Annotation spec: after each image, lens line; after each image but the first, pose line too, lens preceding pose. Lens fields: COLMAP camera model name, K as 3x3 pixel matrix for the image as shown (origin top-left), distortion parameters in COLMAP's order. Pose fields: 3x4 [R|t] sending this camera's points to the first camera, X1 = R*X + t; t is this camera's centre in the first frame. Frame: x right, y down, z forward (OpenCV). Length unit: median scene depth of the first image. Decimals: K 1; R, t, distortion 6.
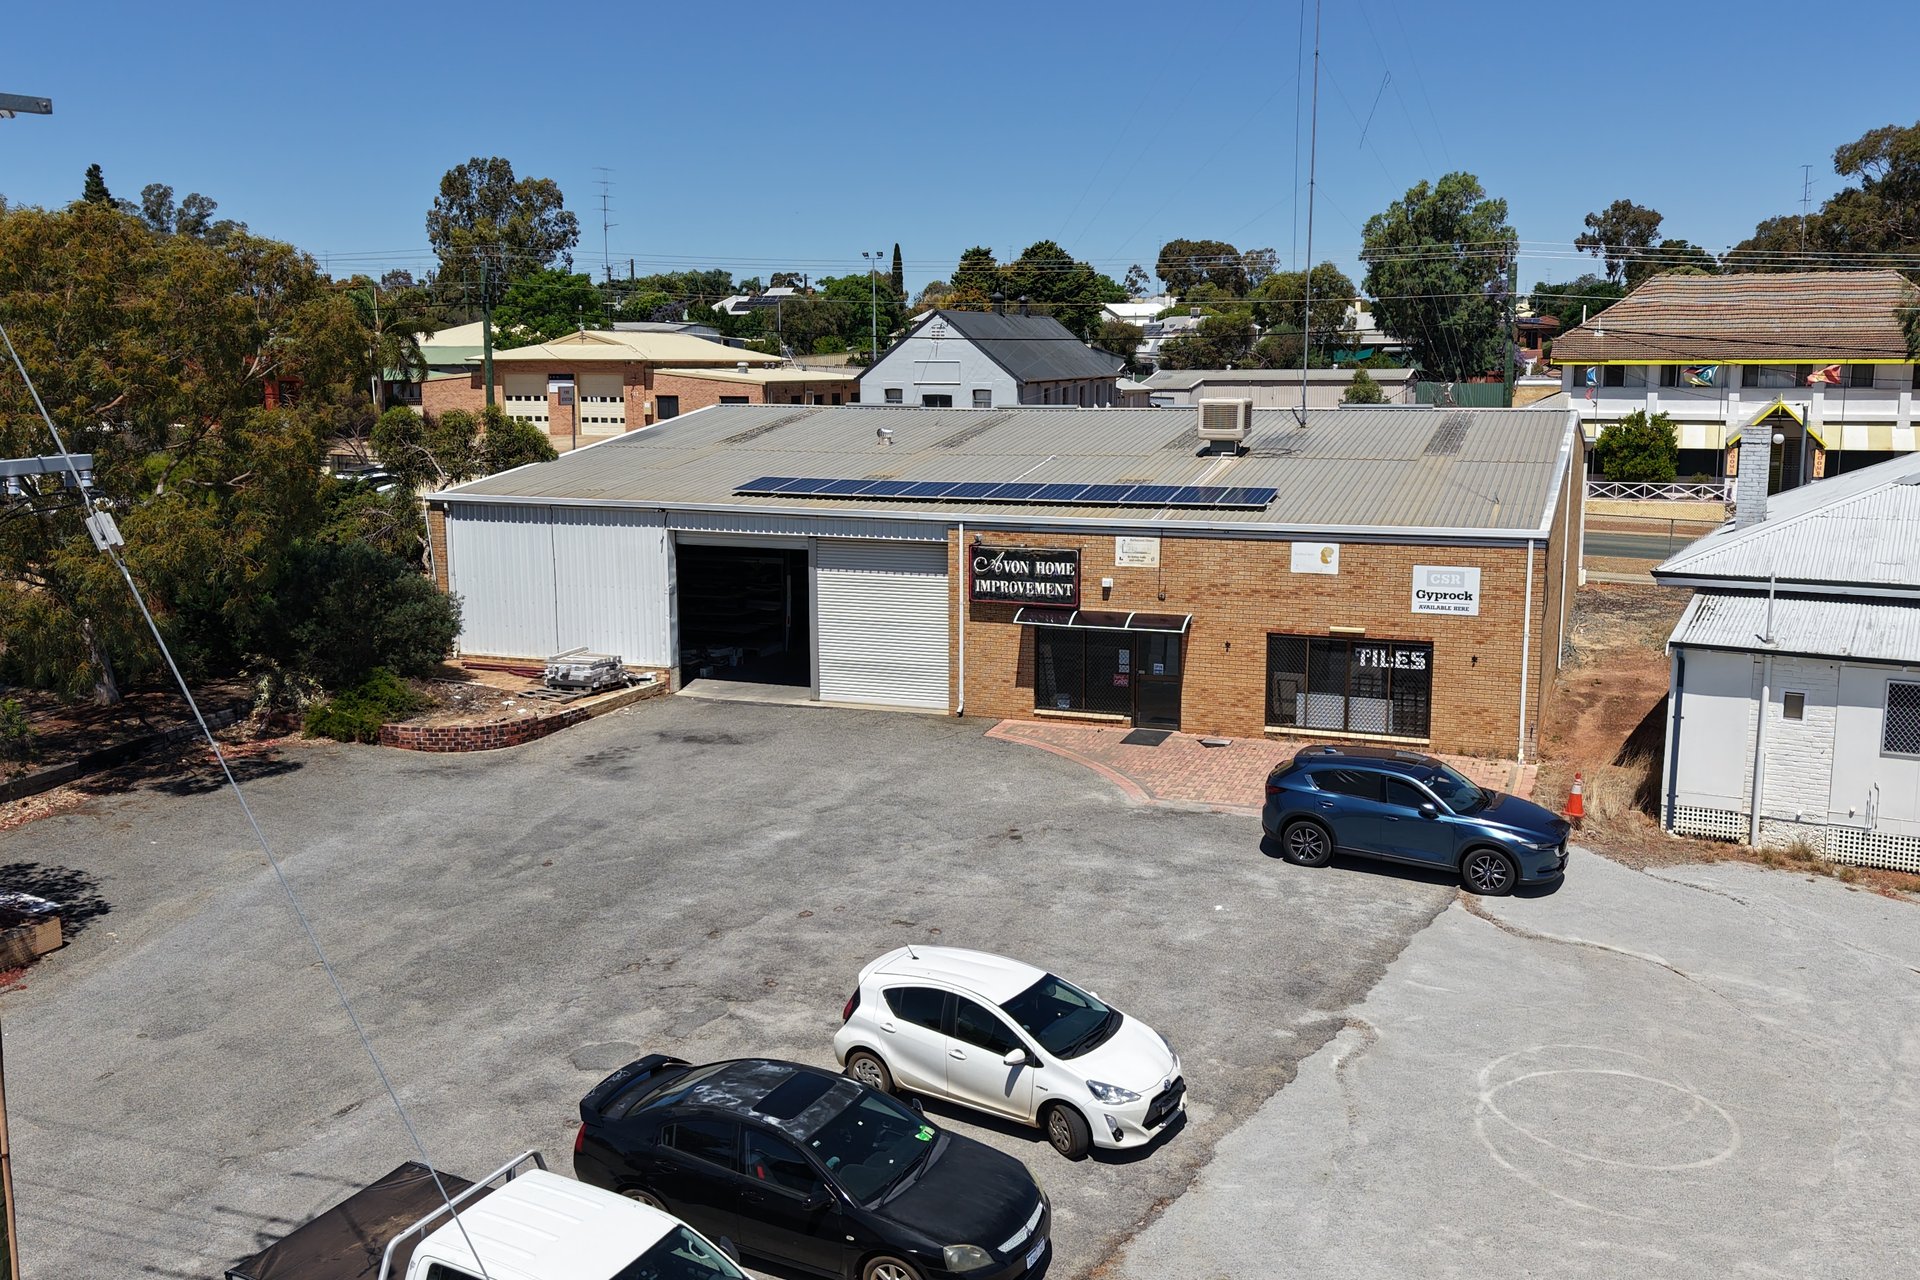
lens RADIAL K [[1719.8, 0, 961.2], [0, 1719.8, 613.6], [0, 0, 1]] dist [0.200453, -0.609677]
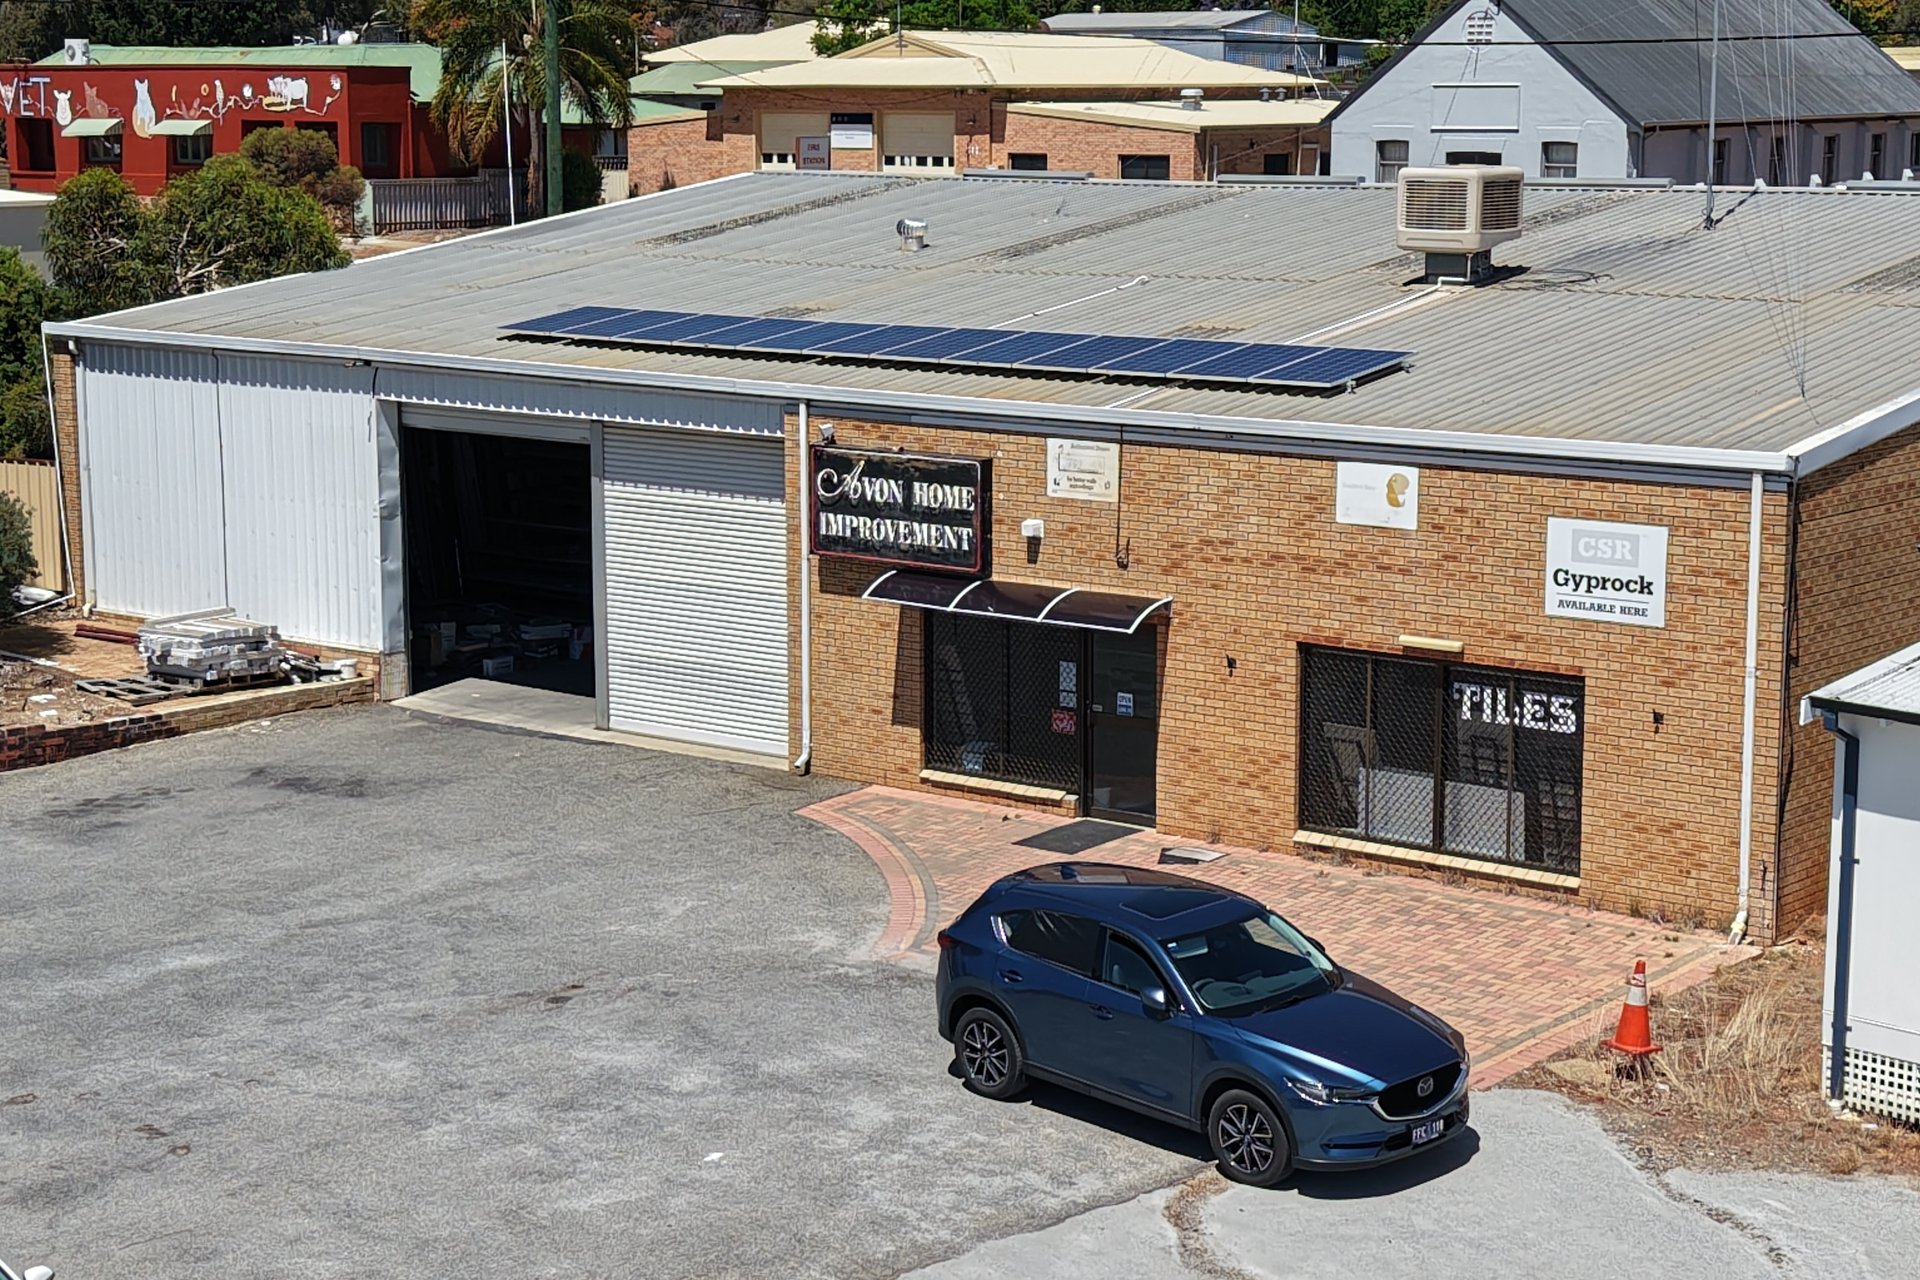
lens RADIAL K [[3390.7, 0, 961.6], [0, 3390.7, 582.6], [0, 0, 1]] dist [0.244487, -0.966906]
pose [[0.949315, 0.047153, -0.310769, 0.376374], [-0.047088, 0.998861, 0.007717, -0.008654], [0.310779, 0.007308, 0.950454, 0.041374]]
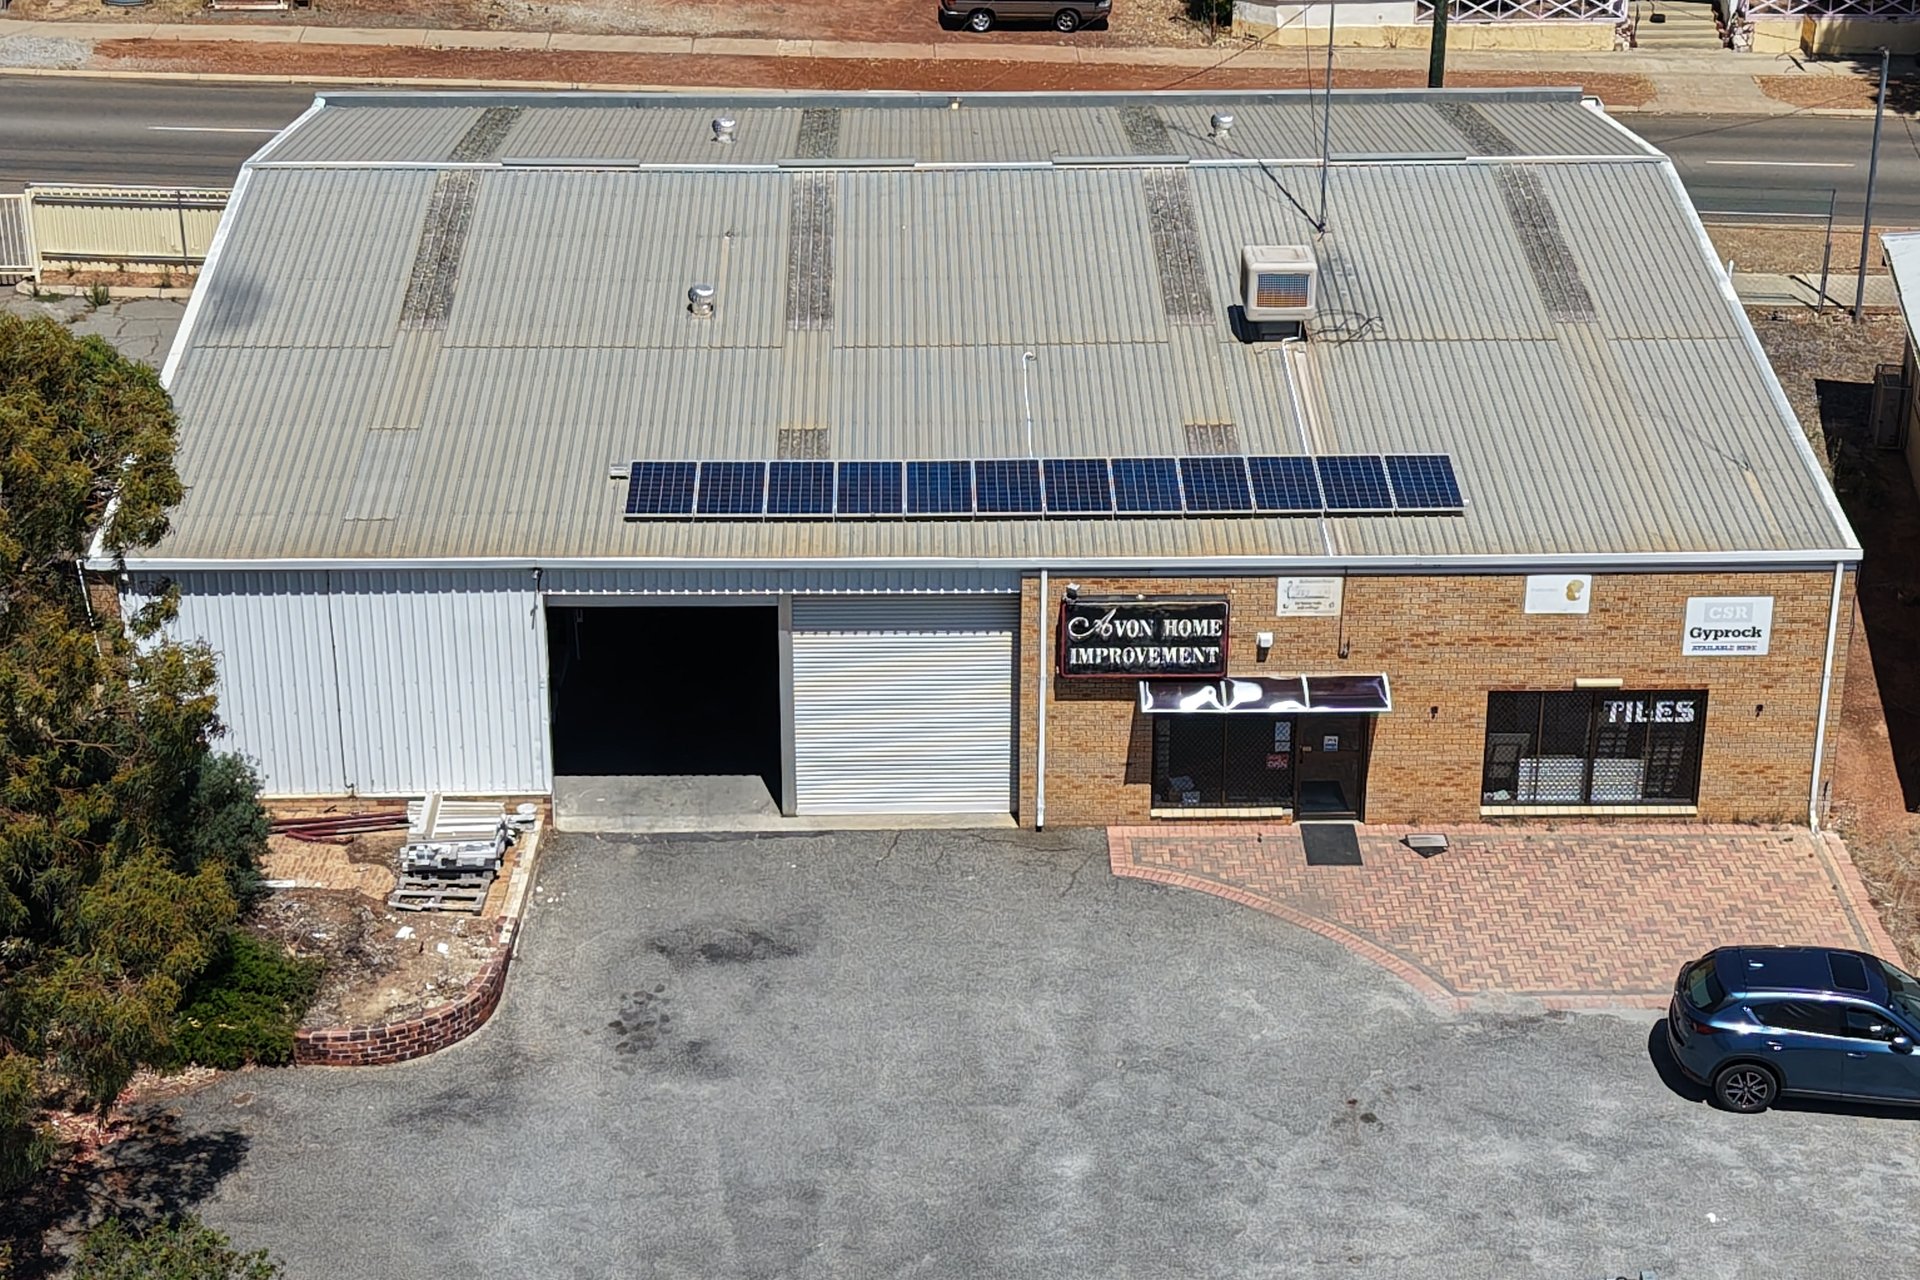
lens RADIAL K [[3390.7, 0, 961.6], [0, 3390.7, 582.6], [0, 0, 1]] dist [0.244487, -0.966906]
pose [[0.926028, -0.144857, 0.348552, -0.510075], [0.052774, 0.964046, 0.260444, -0.407991], [-0.373747, -0.222784, 0.900378, -0.198243]]
